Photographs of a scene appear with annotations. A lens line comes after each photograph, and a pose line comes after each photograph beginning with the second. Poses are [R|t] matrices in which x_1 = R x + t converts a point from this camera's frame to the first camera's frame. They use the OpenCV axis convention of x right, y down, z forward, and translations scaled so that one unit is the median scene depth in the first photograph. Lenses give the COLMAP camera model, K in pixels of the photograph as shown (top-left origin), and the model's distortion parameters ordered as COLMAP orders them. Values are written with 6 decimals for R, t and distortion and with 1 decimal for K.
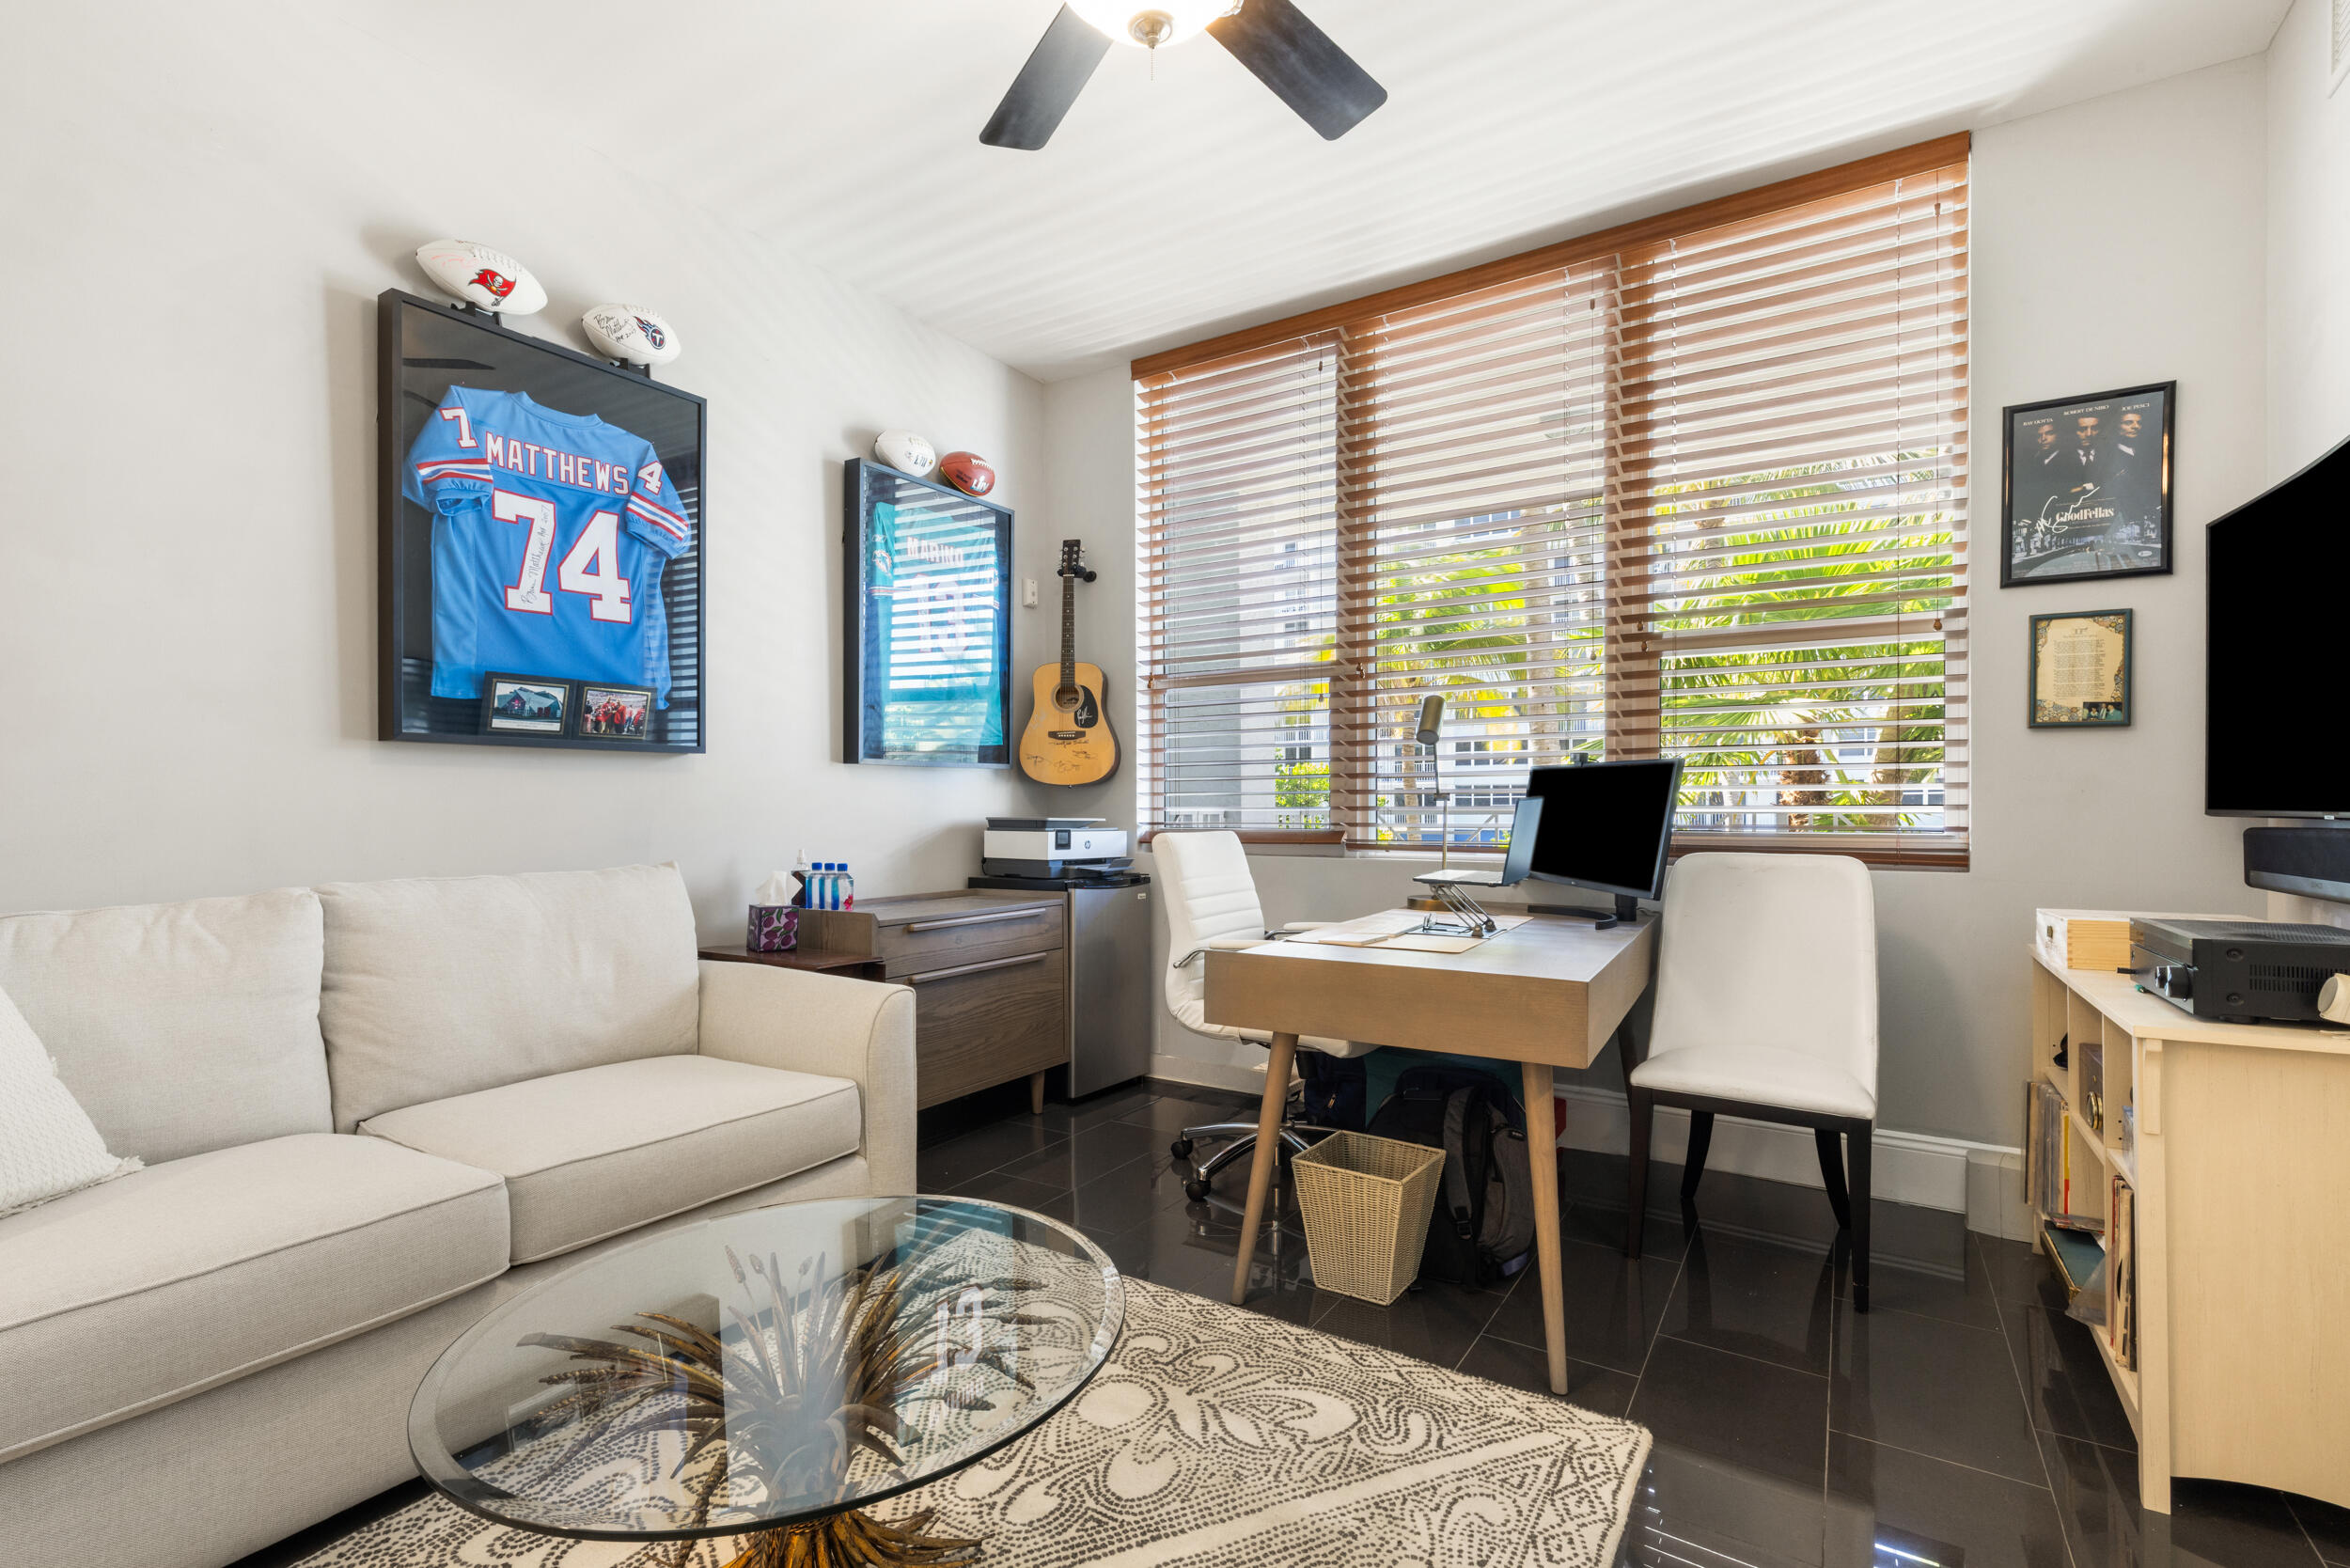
lens RADIAL K [[1017.9, 0, 1178.0], [0, 1017.9, 811.6], [0, 0, 1]] dist [0.002116, 0.000150]
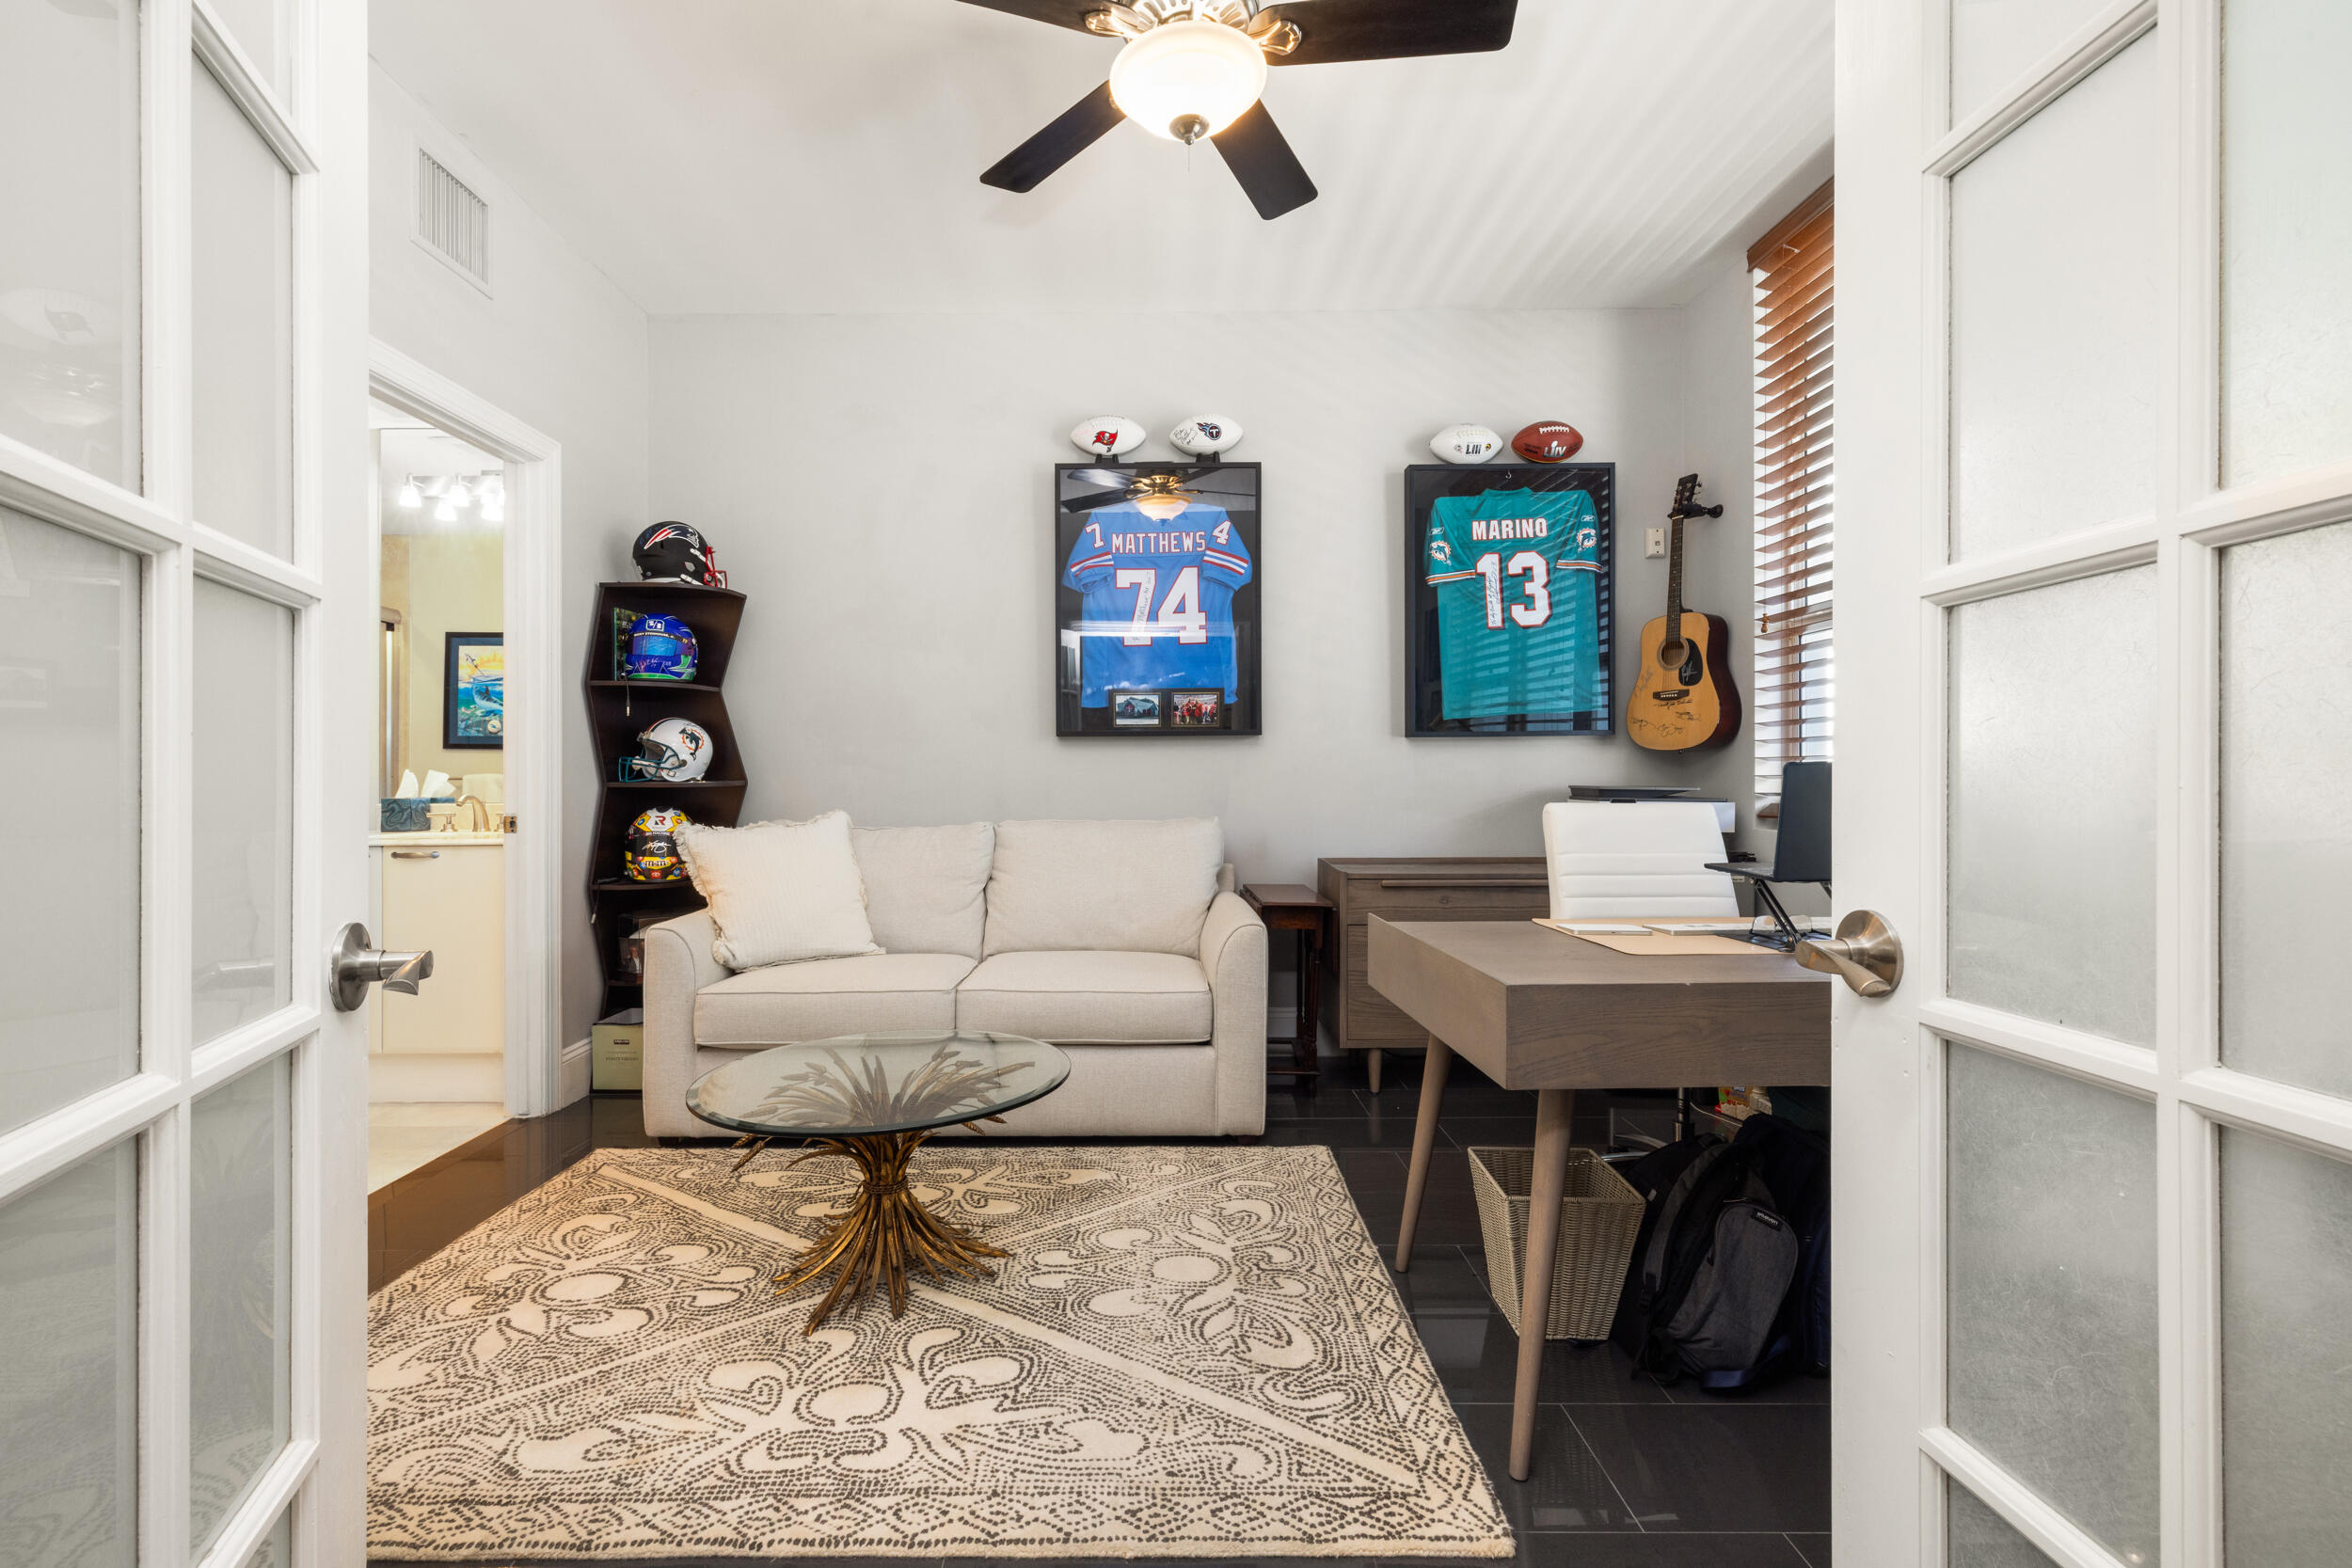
lens RADIAL K [[1005.7, 0, 1155.6], [0, 1005.7, 777.5], [0, 0, 1]] dist [-0.000154, -0.000086]
pose [[0.557220, -0.004470, -0.830353, 0.567368], [-0.000800, 0.999982, -0.005920, 0.005074], [0.830364, 0.003962, 0.557207, 0.190638]]
